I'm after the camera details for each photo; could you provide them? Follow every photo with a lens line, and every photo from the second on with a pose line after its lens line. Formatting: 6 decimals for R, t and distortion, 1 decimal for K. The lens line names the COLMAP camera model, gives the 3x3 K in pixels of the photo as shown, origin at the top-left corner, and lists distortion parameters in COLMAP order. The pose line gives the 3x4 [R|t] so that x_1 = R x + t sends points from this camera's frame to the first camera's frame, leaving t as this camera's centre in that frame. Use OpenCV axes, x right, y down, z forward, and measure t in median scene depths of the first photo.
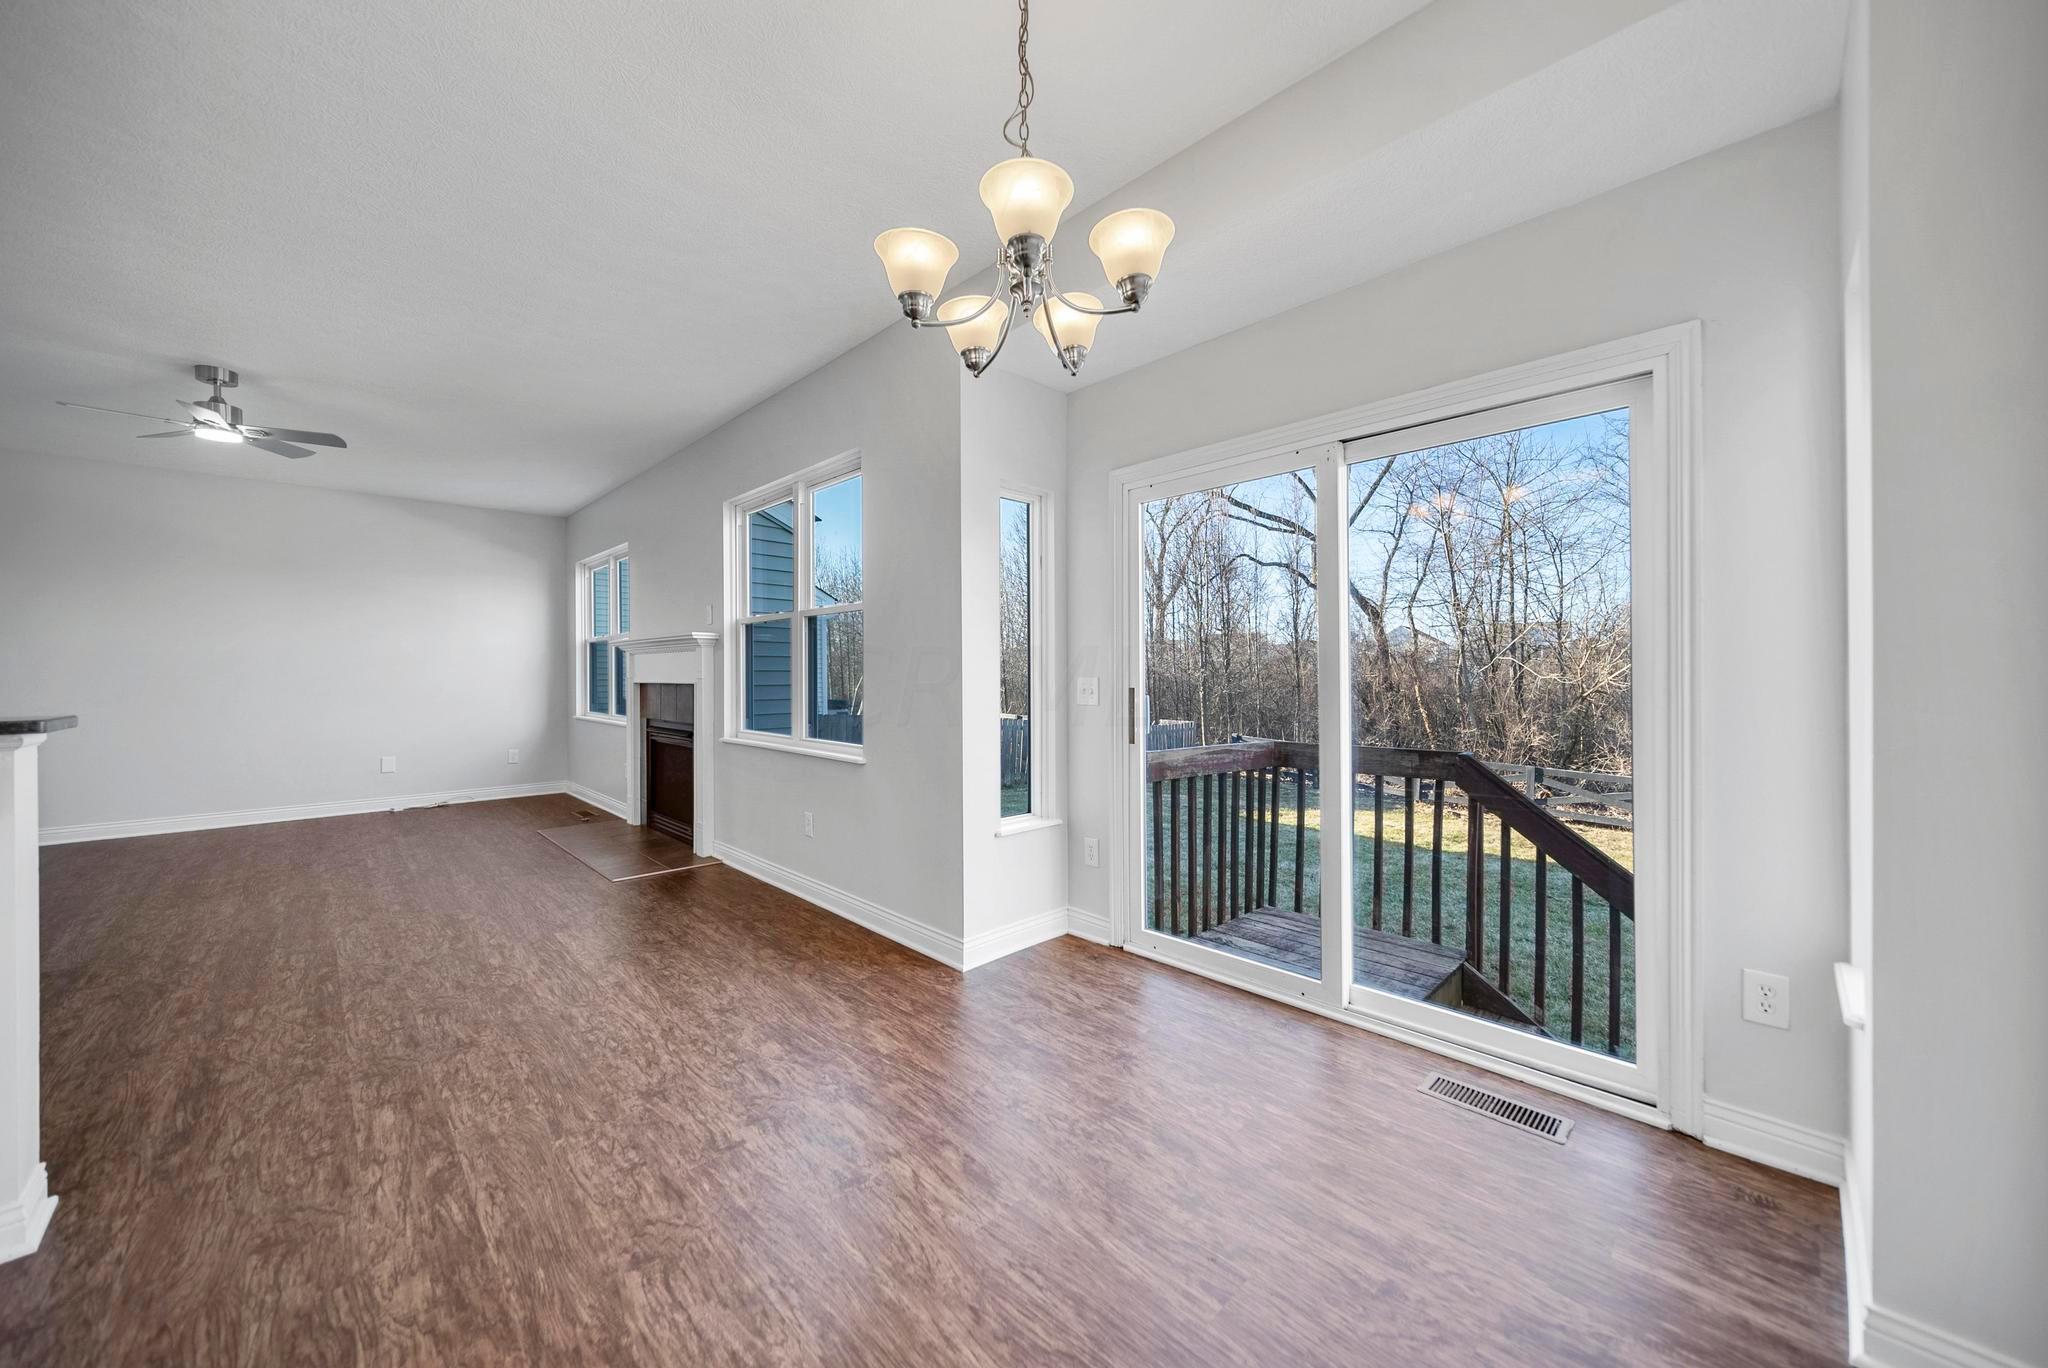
lens RADIAL K [[730.7, 0, 1041.9], [0, 730.7, 682.0], [0, 0, 1]] dist [-0.002751, -0.000031]
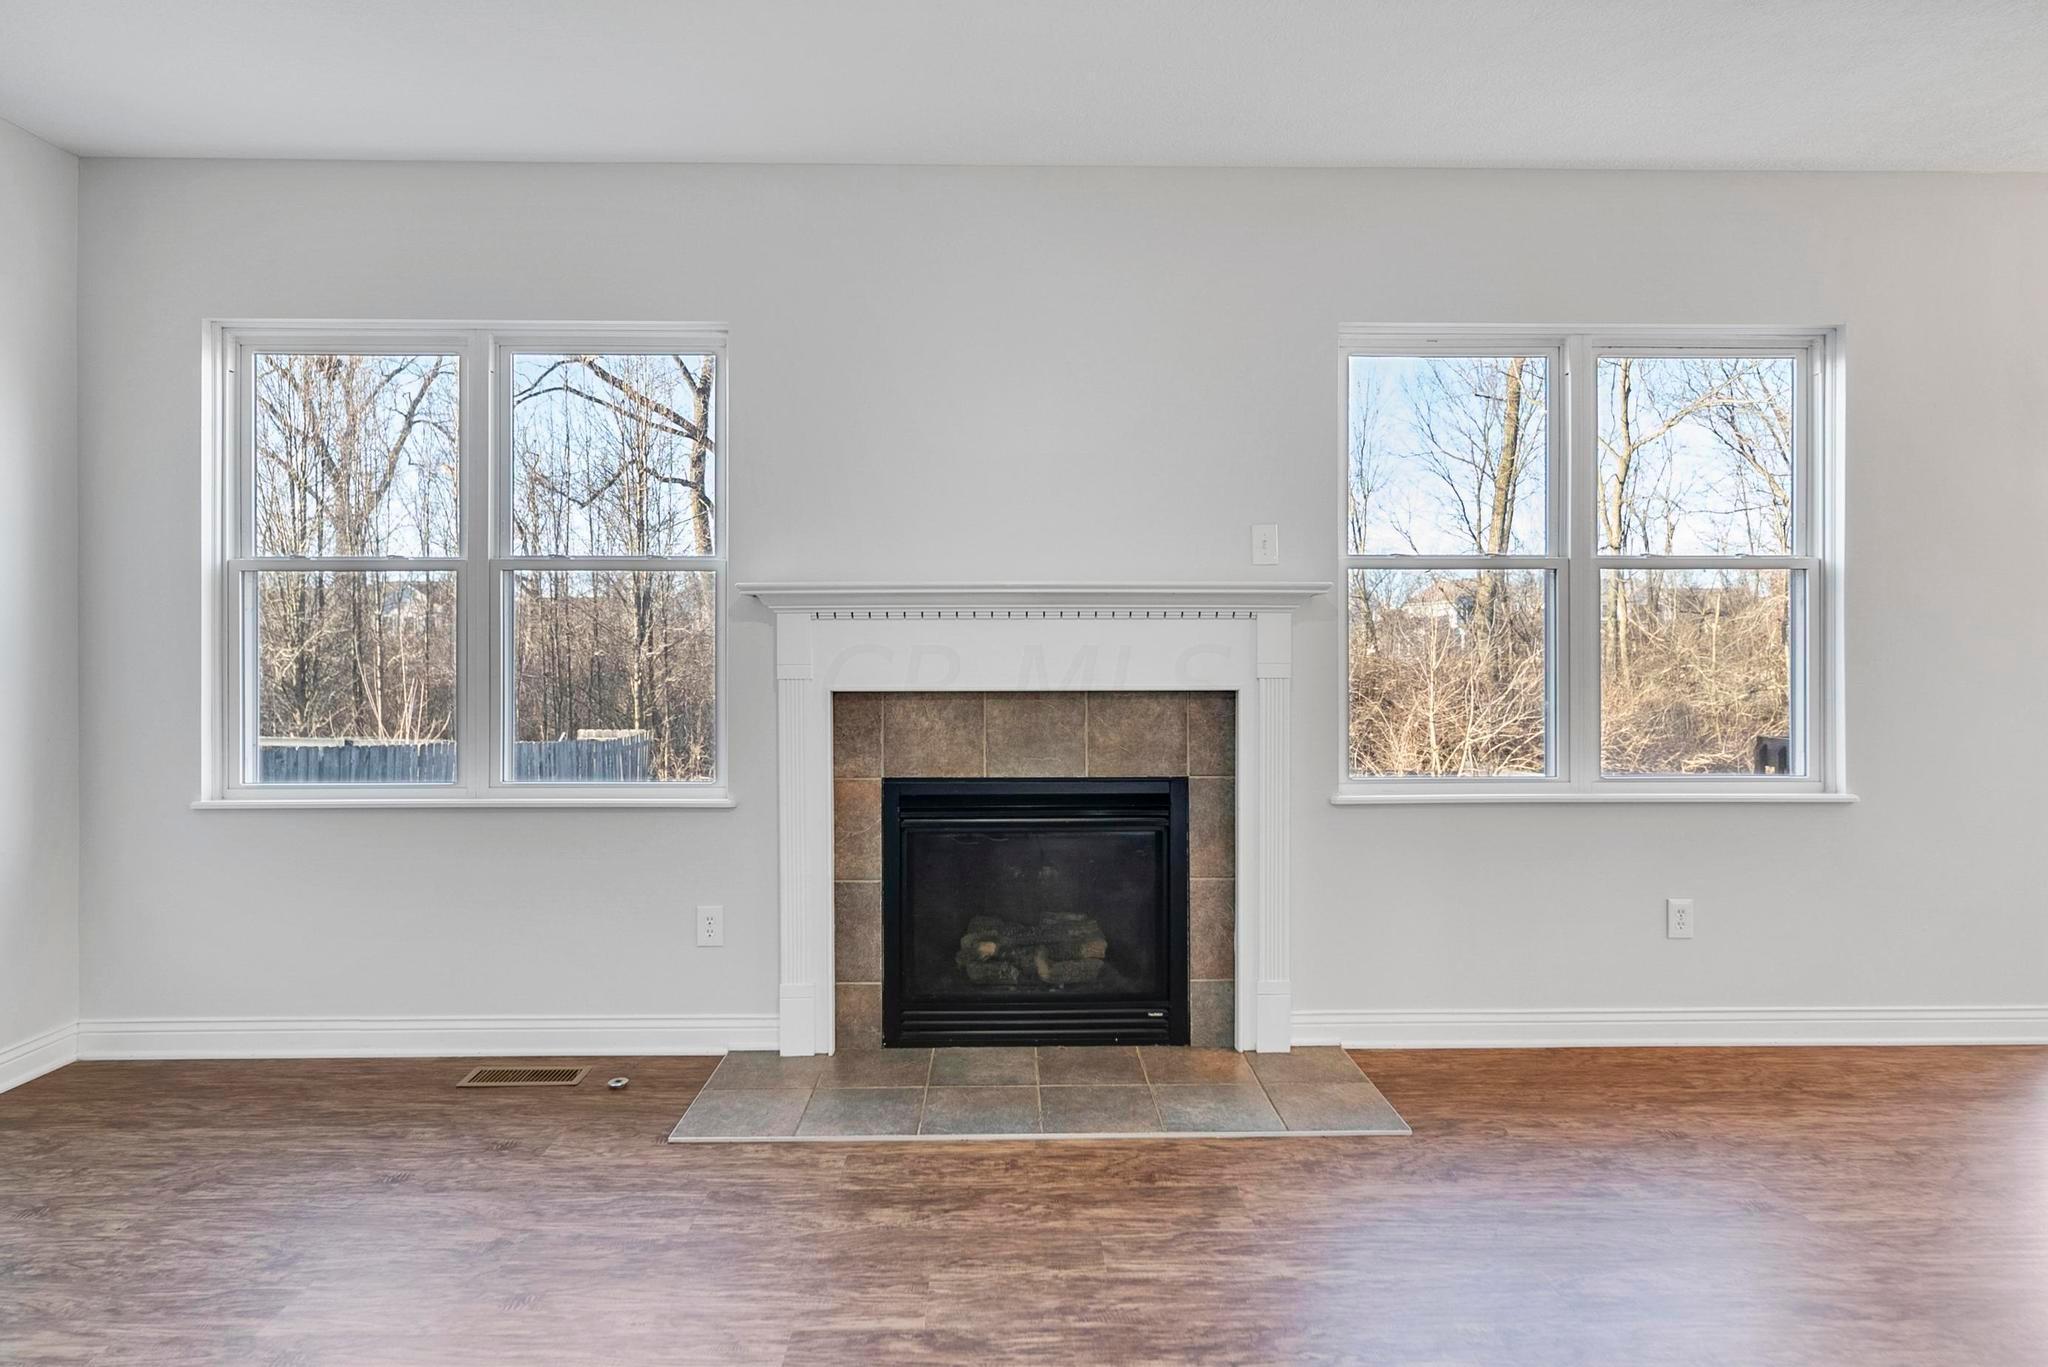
lens RADIAL K [[1110.0, 0, 1032.2], [0, 1110.0, 653.4], [0, 0, 1]] dist [0.004019, -0.000642]
pose [[0.693326, -0.002565, 0.720620, -1.371166], [0.007316, 0.999967, -0.003479, -0.023671], [-0.720587, 0.007684, 0.693322, 0.764202]]
